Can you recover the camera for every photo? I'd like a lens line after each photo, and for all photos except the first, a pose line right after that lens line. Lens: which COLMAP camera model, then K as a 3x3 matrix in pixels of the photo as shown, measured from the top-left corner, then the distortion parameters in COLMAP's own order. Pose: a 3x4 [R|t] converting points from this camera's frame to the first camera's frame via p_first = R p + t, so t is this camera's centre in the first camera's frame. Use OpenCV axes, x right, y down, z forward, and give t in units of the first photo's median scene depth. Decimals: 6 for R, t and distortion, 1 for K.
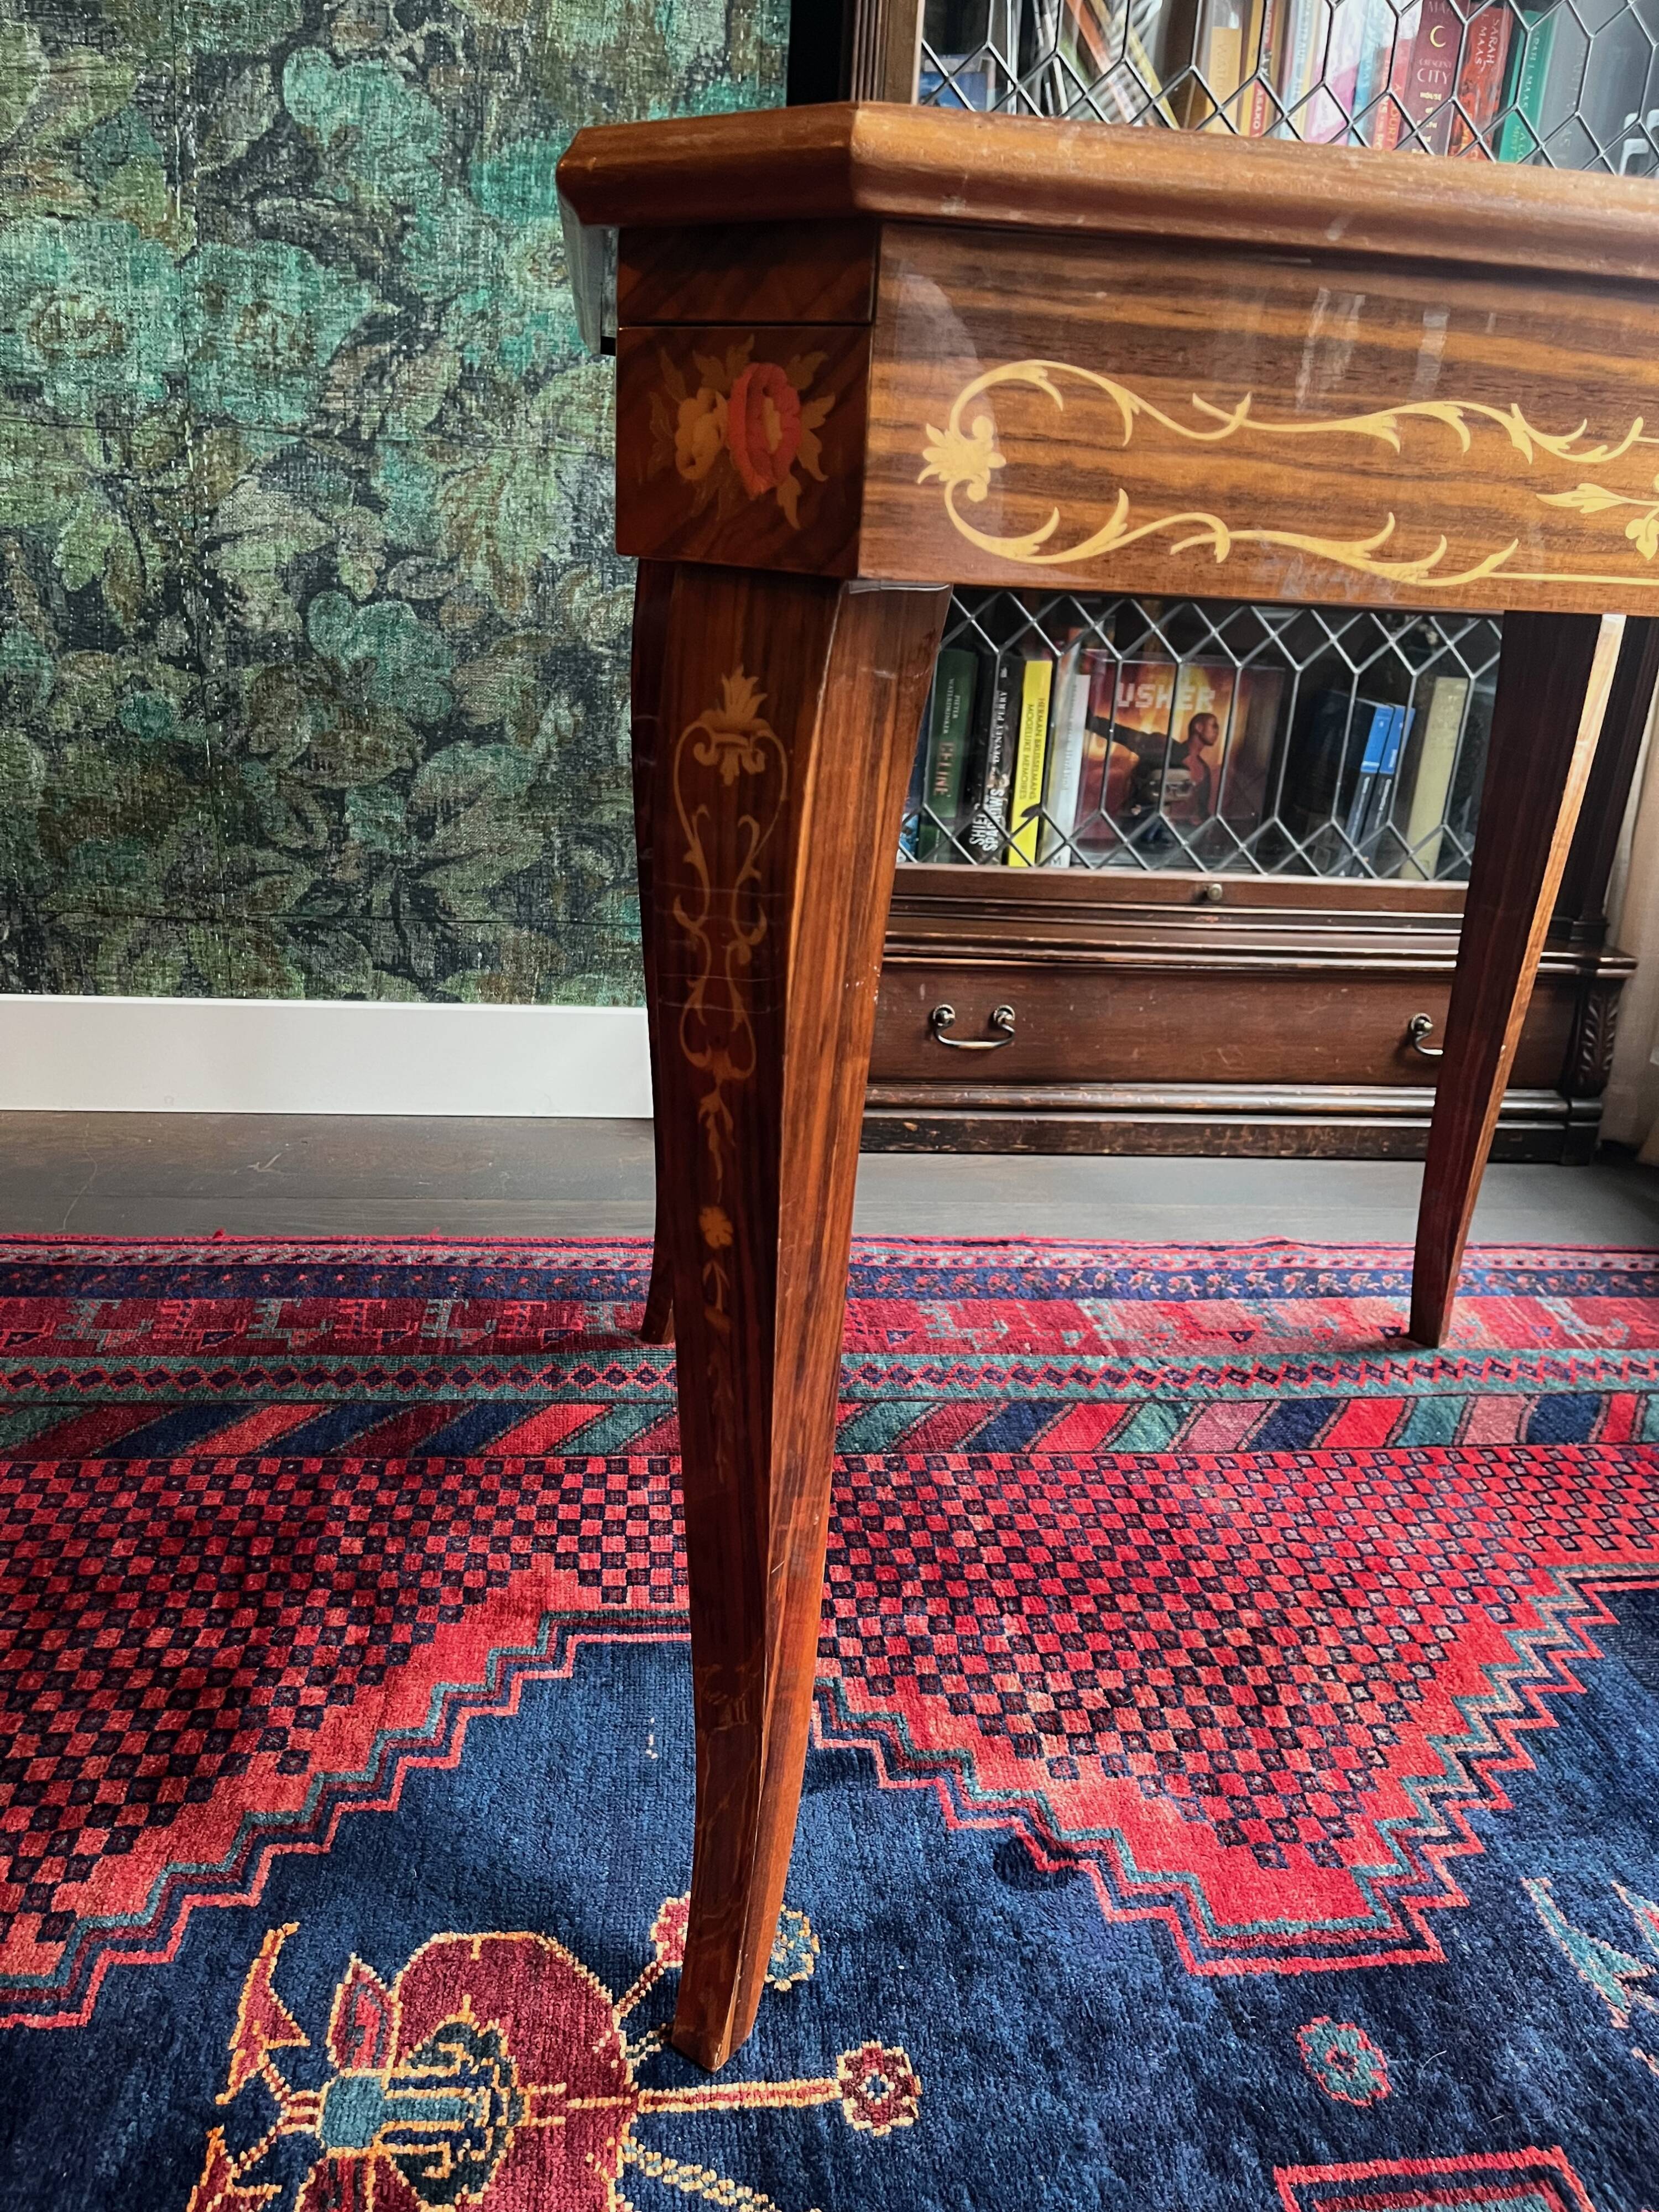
lens RADIAL K [[1689.0, 0, 809.3], [0, 1689.0, 1113.7], [0, 0, 1]] dist [0.045678, -0.055886]
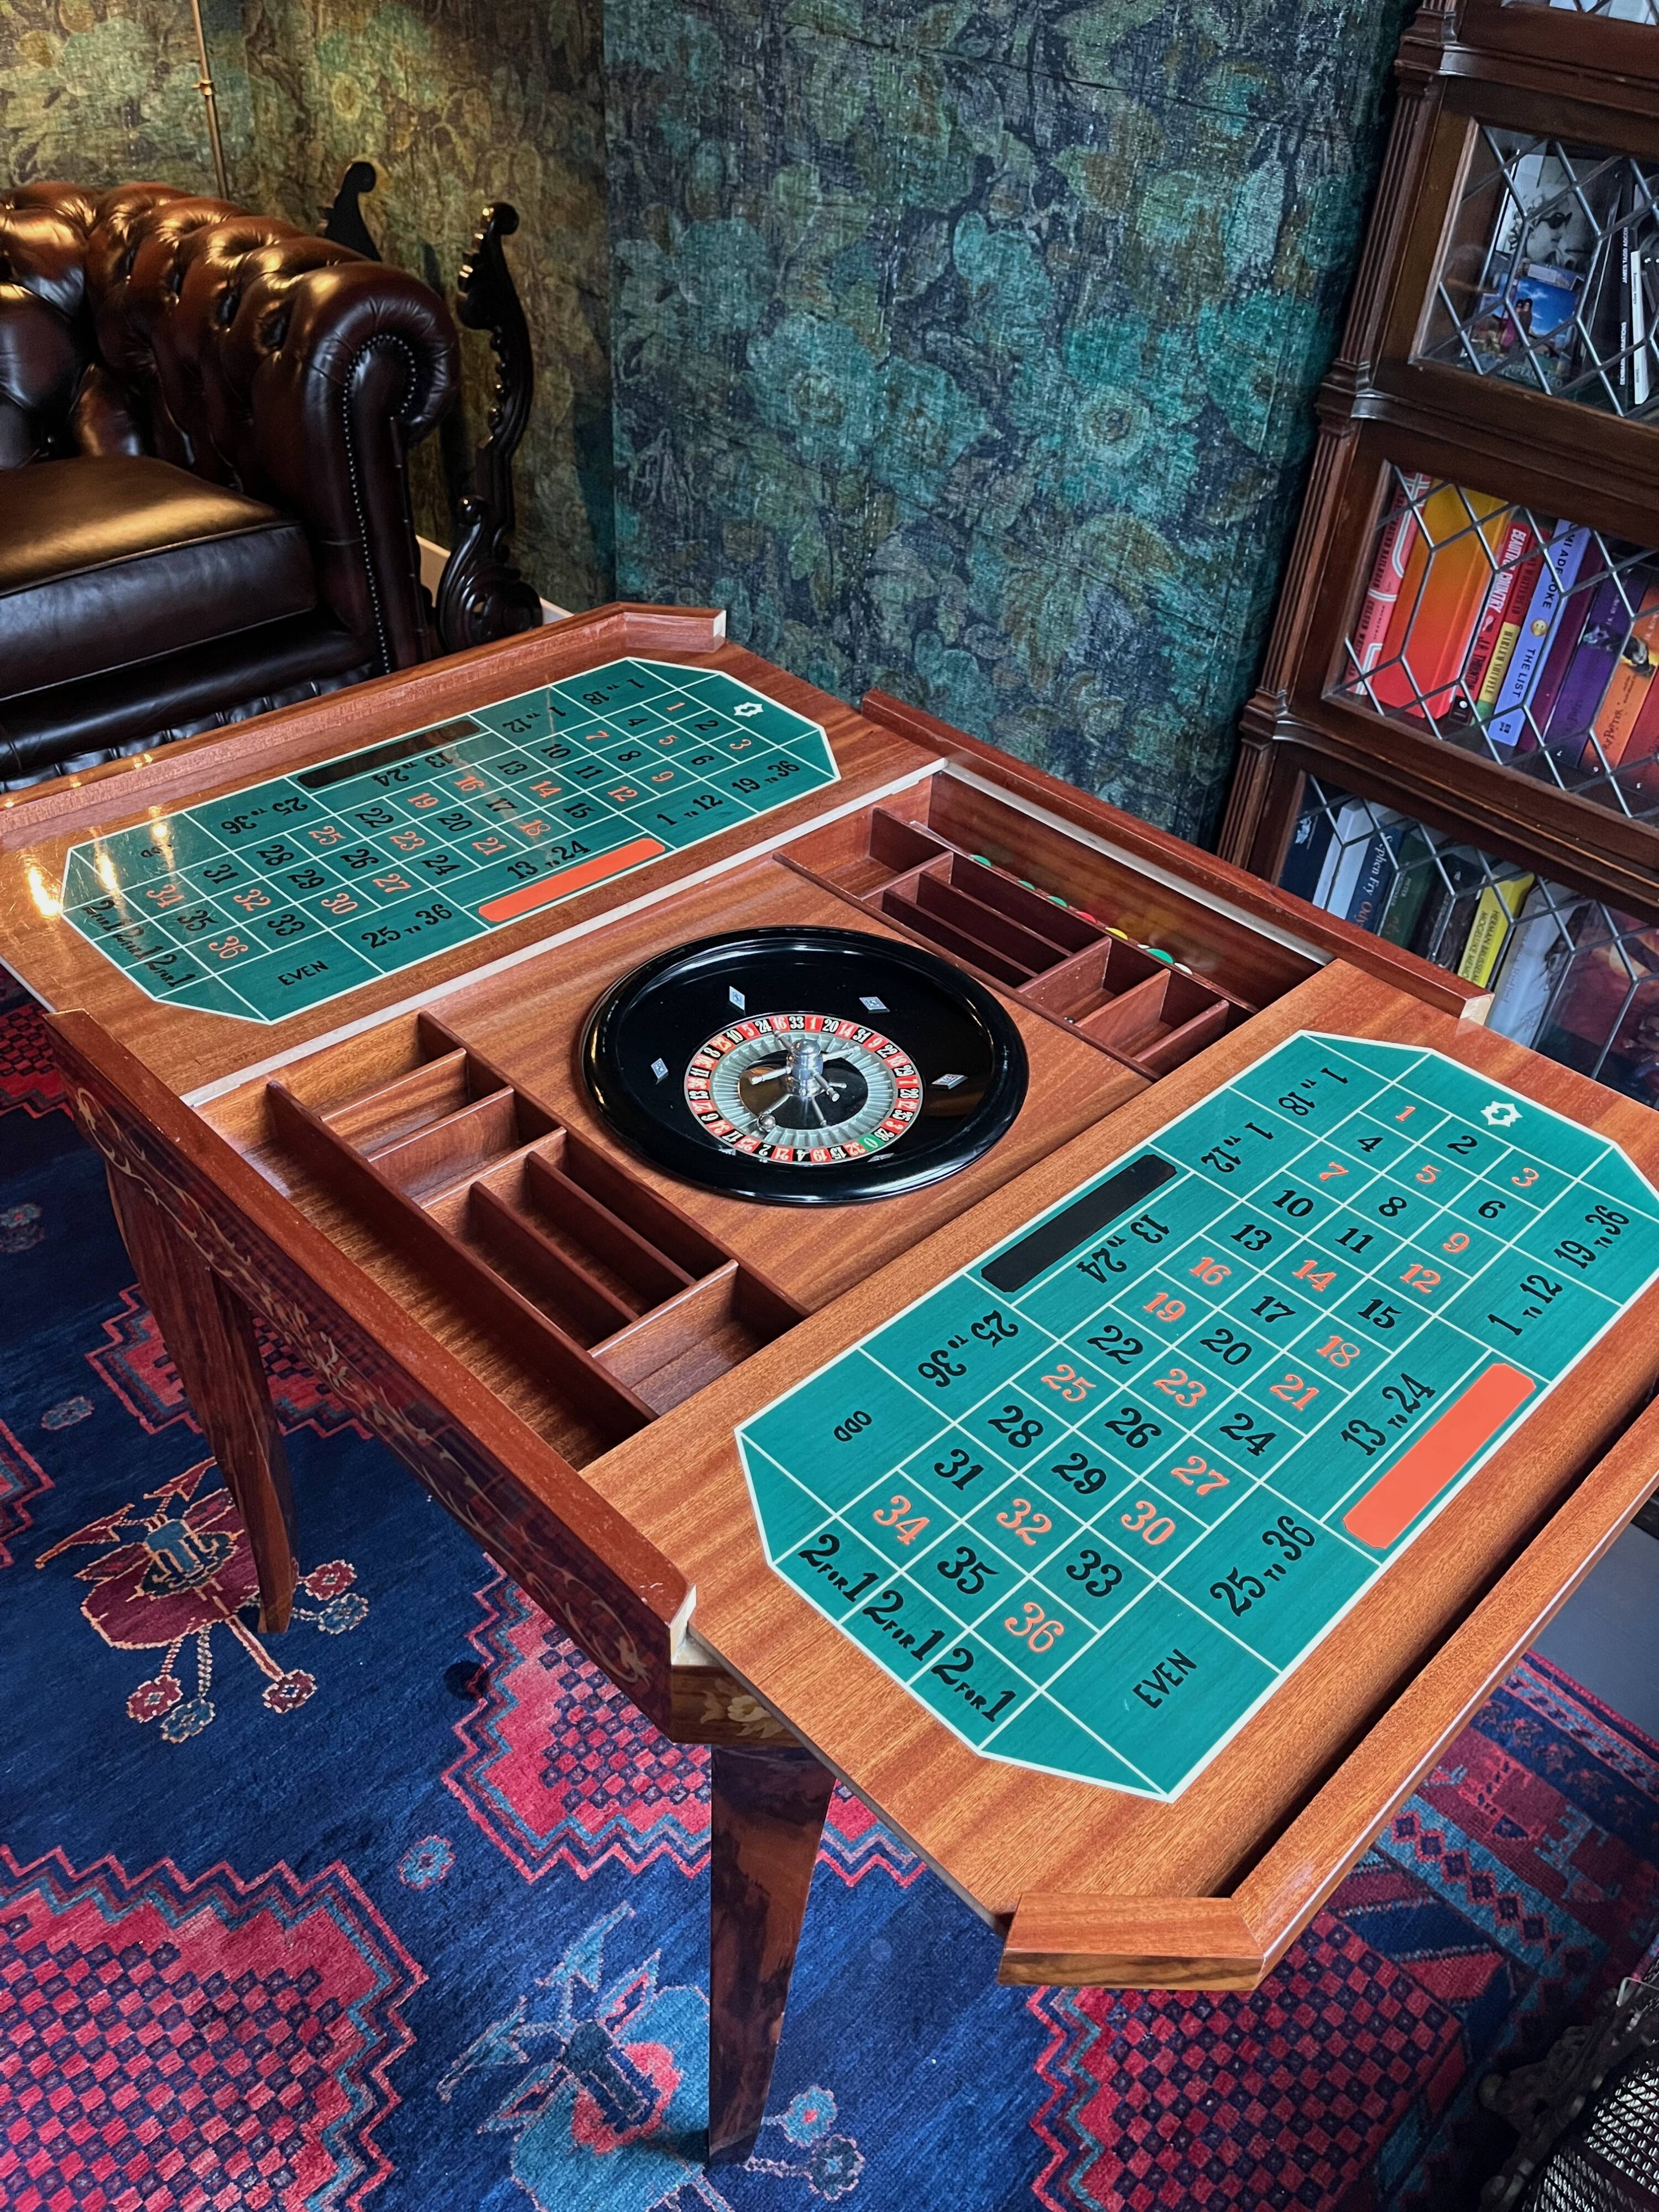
lens RADIAL K [[1689.0, 0, 826.5], [0, 1689.0, 1120.6], [0, 0, 1]] dist [0.045678, -0.055886]
pose [[0.620744, 0.484016, -0.616771, 0.669894], [-0.289190, 0.872565, 0.393699, -0.496882], [0.728729, -0.066022, 0.681612, 0.062425]]
